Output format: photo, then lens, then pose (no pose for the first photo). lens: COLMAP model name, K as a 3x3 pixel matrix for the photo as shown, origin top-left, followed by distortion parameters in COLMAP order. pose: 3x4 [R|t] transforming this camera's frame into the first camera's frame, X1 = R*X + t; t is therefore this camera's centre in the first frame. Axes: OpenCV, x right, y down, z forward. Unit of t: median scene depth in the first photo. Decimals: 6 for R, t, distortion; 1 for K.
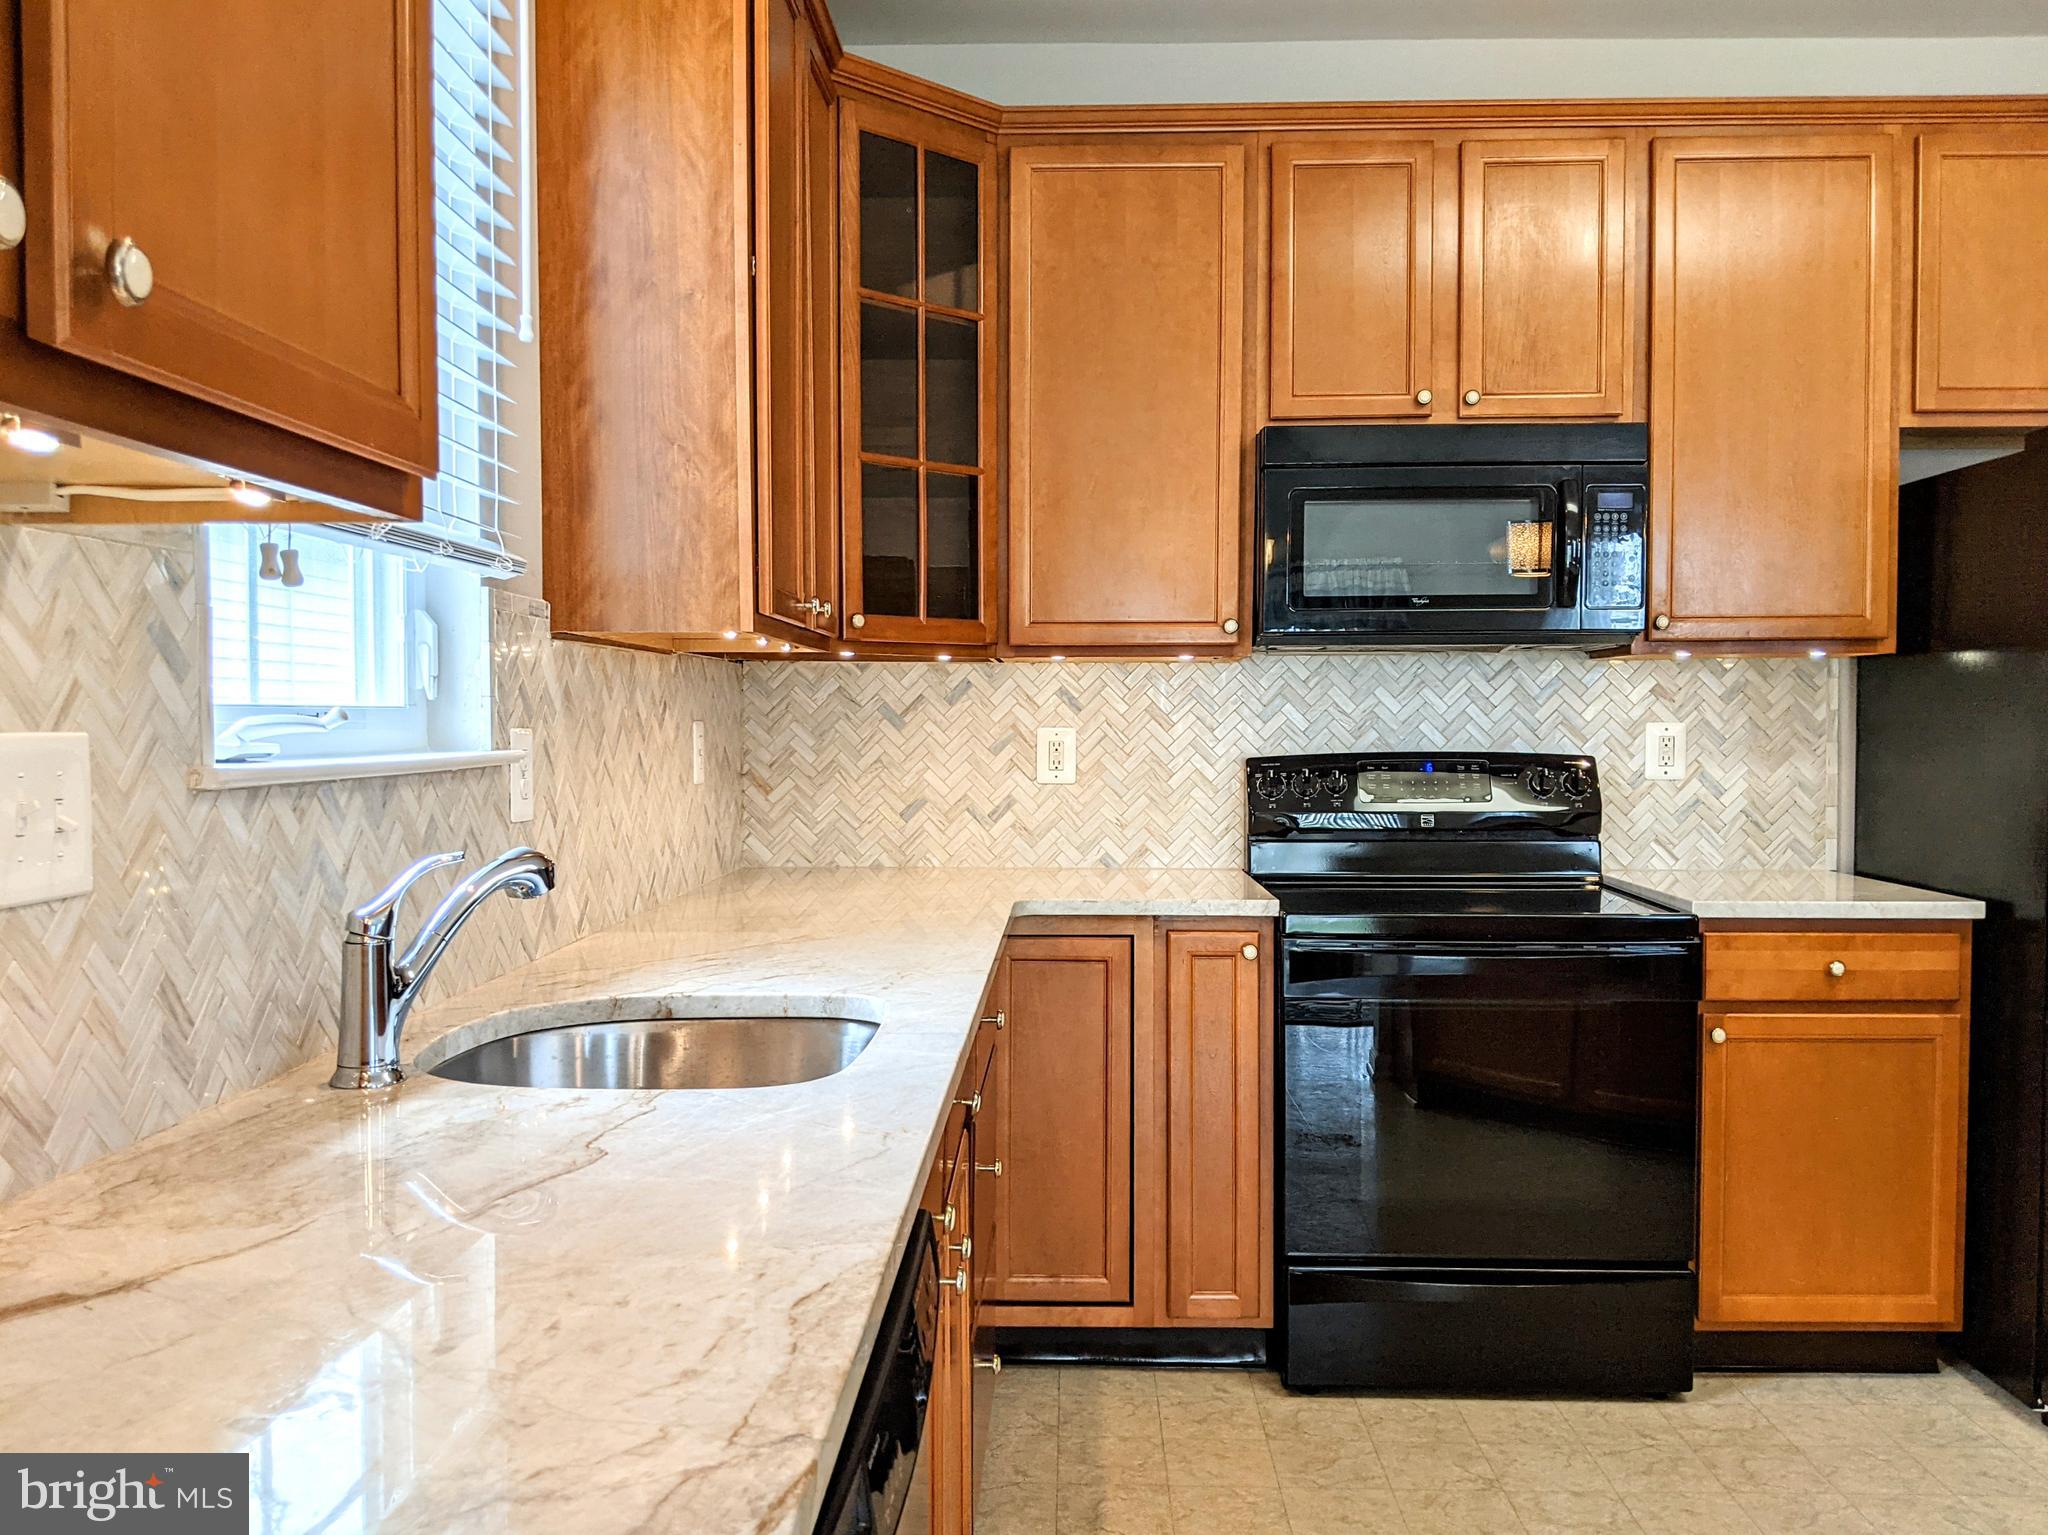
lens RADIAL K [[1656.5, 0, 1014.0], [0, 1656.5, 773.8], [0, 0, 1]] dist [0.061709, -0.001225]
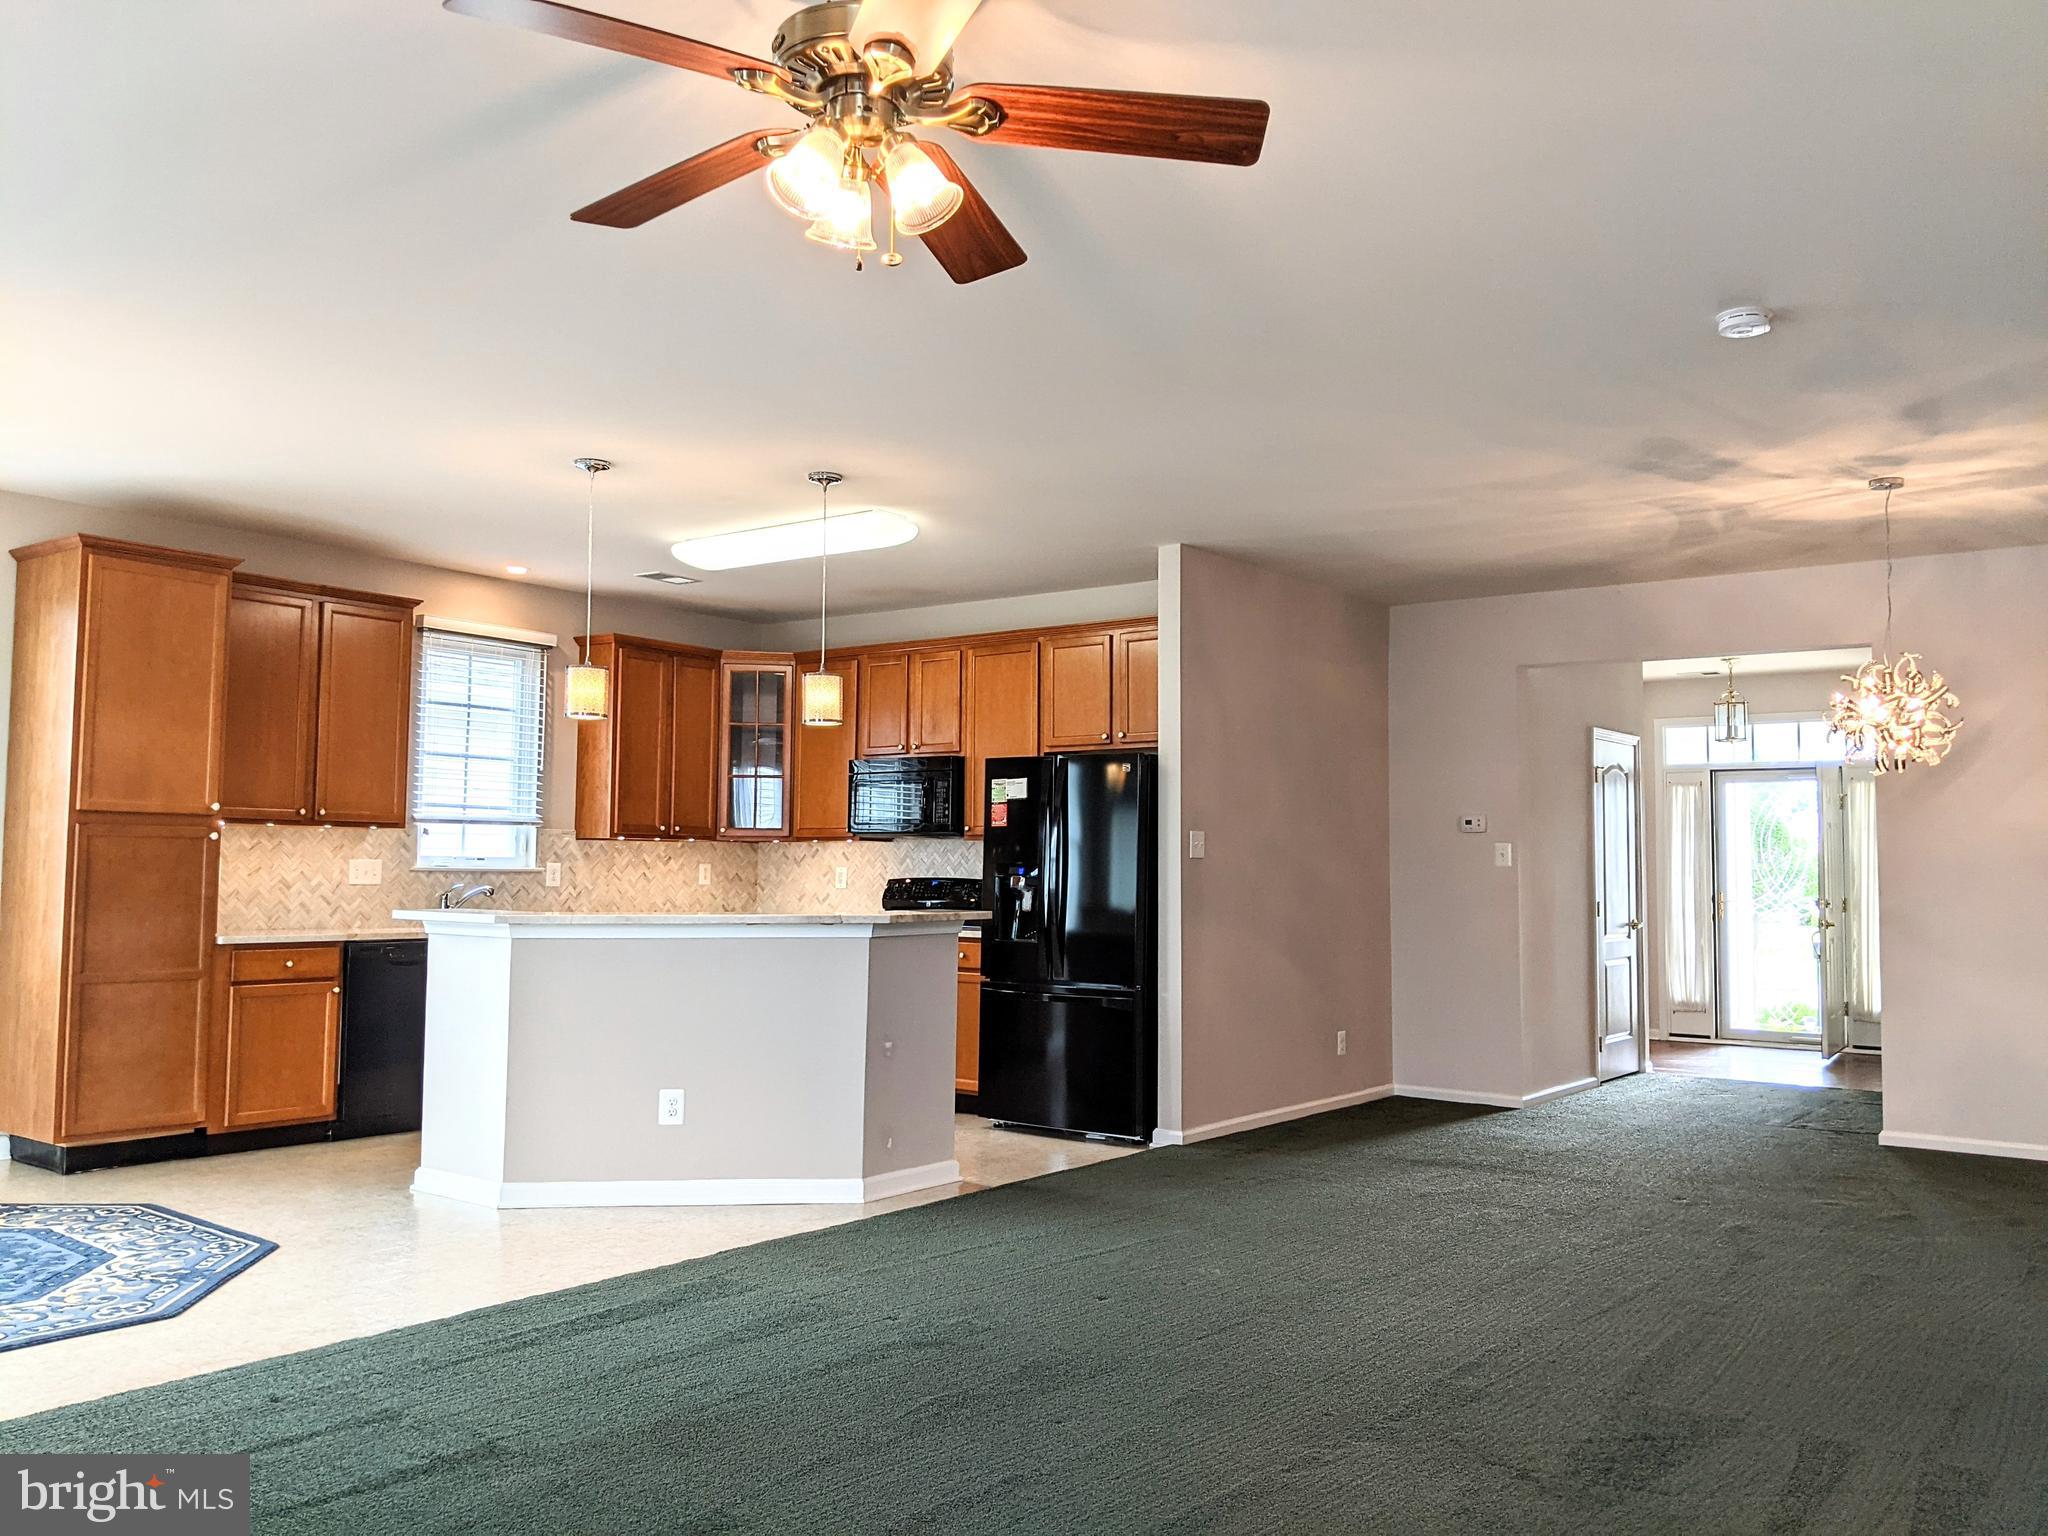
lens RADIAL K [[1633.3, 0, 1024.0], [0, 1633.3, 768.0], [0, 0, 1]] dist [0.002399, -0.003276]
pose [[0.805074, -0.030604, -0.592385, 1.779121], [-0.029271, 0.995402, -0.091204, 0.042847], [0.592452, 0.090766, 0.800476, -0.894740]]
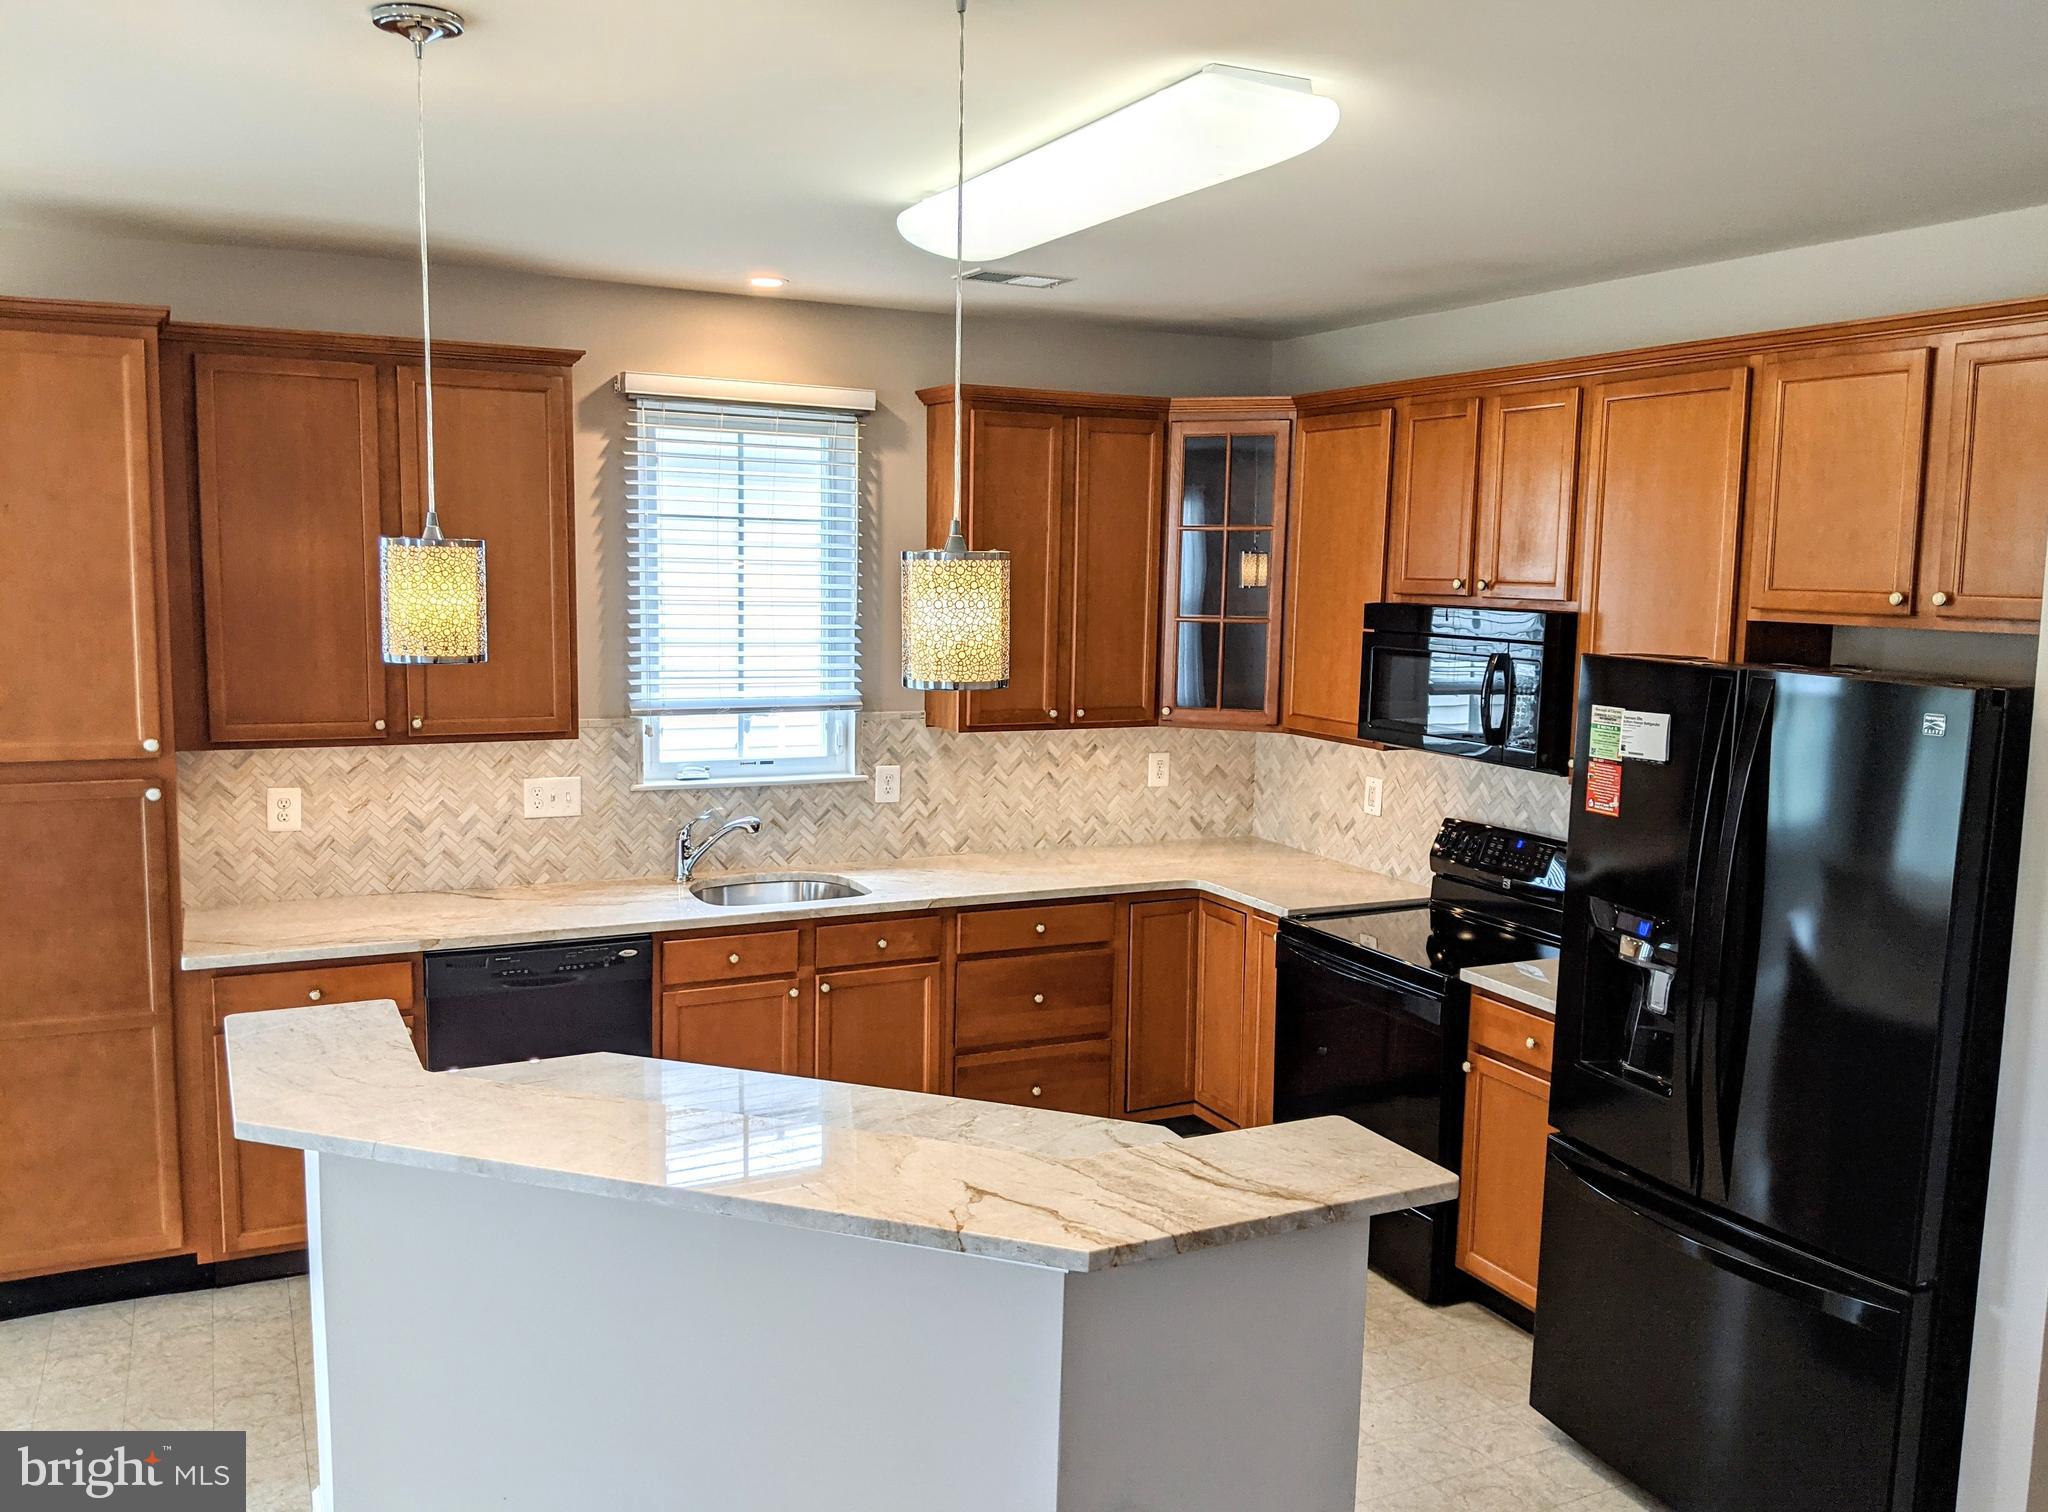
lens RADIAL K [[1619.7, 0, 1024.0], [0, 1619.7, 756.0], [0, 0, 1]] dist [0.108481, -0.208552]
pose [[0.442981, 0.118370, -0.888682, 1.182409], [-0.046875, 0.992948, 0.108892, -0.191341], [0.895304, -0.006580, 0.445406, 0.068359]]
